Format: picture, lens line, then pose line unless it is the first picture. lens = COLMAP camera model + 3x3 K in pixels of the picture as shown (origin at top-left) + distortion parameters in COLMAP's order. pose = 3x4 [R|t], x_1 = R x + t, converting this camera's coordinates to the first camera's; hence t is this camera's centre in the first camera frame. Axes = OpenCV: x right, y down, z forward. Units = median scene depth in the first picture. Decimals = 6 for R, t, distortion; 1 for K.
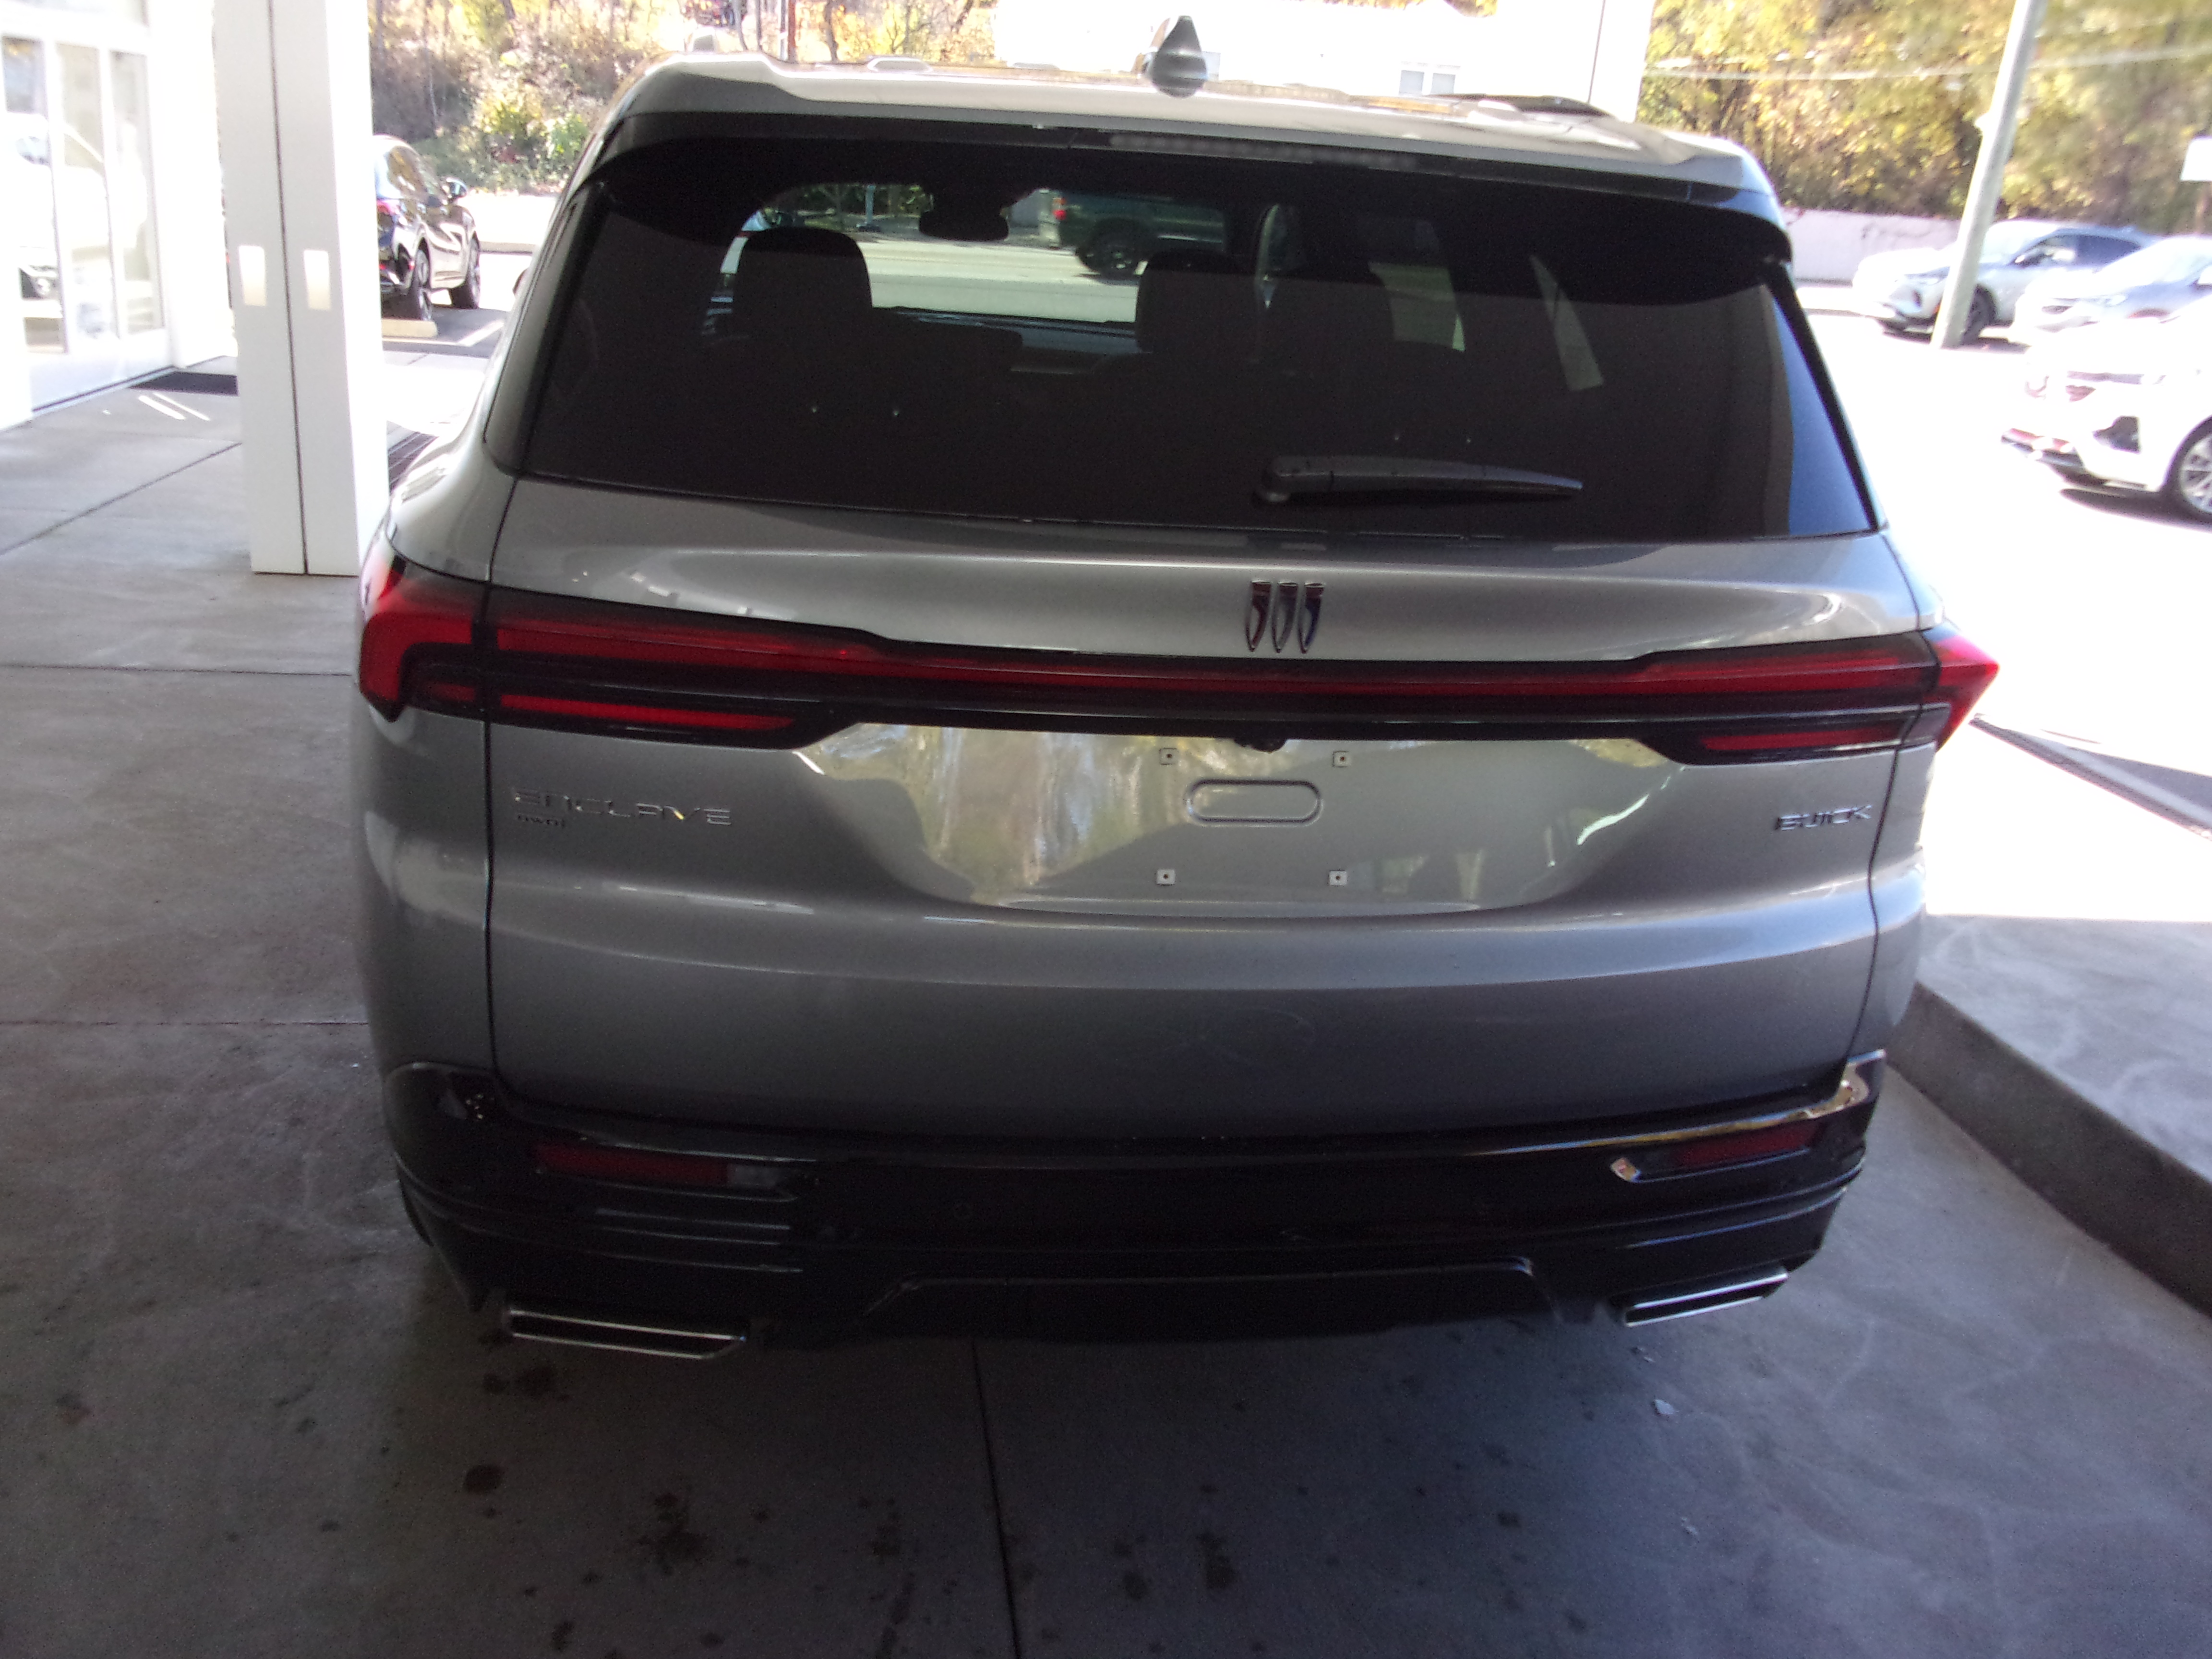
lens RADIAL K [[1852.7, 0, 1090.8], [0, 1852.7, 840.2], [0, 0, 1]] dist [0.029985, -0.069530]
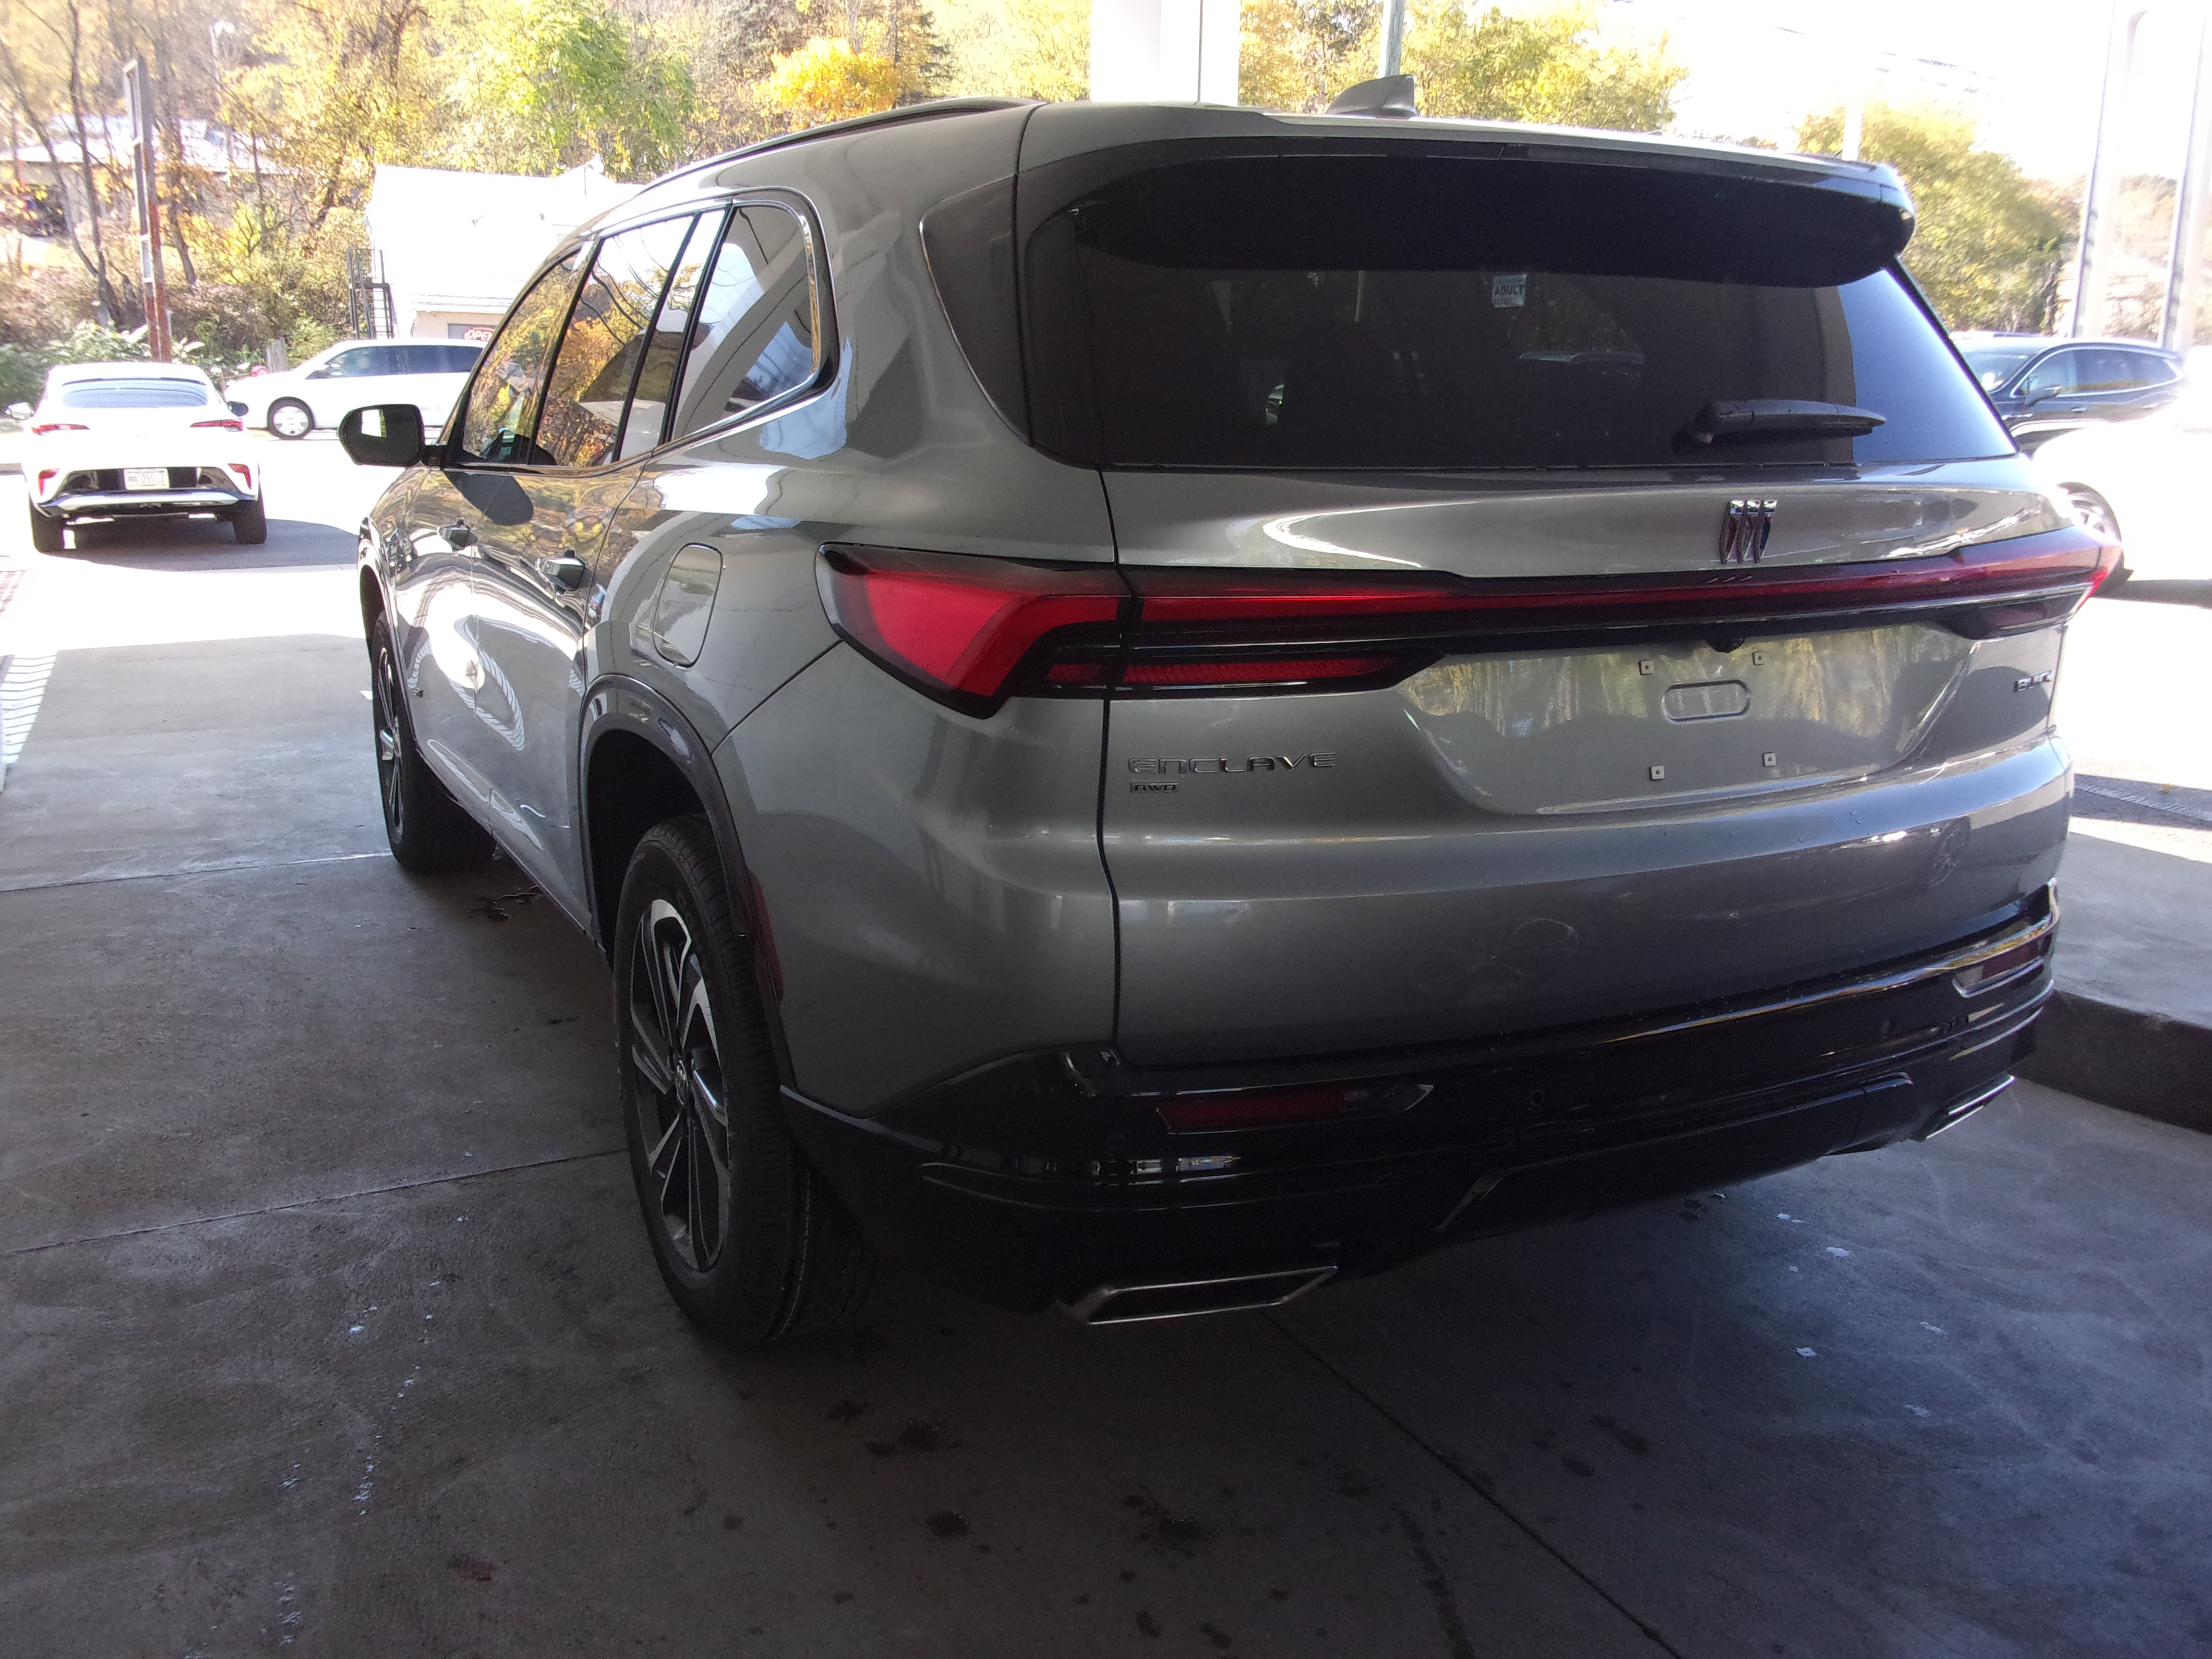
lens RADIAL K [[1852.7, 0, 1090.6], [0, 1852.7, 844.1], [0, 0, 1]] dist [0.029985, -0.069530]
pose [[0.946861, -0.133658, 0.292557, -0.484147], [0.157976, 0.985555, -0.061030, 0.059555], [-0.280174, 0.104004, 0.954298, 0.004445]]
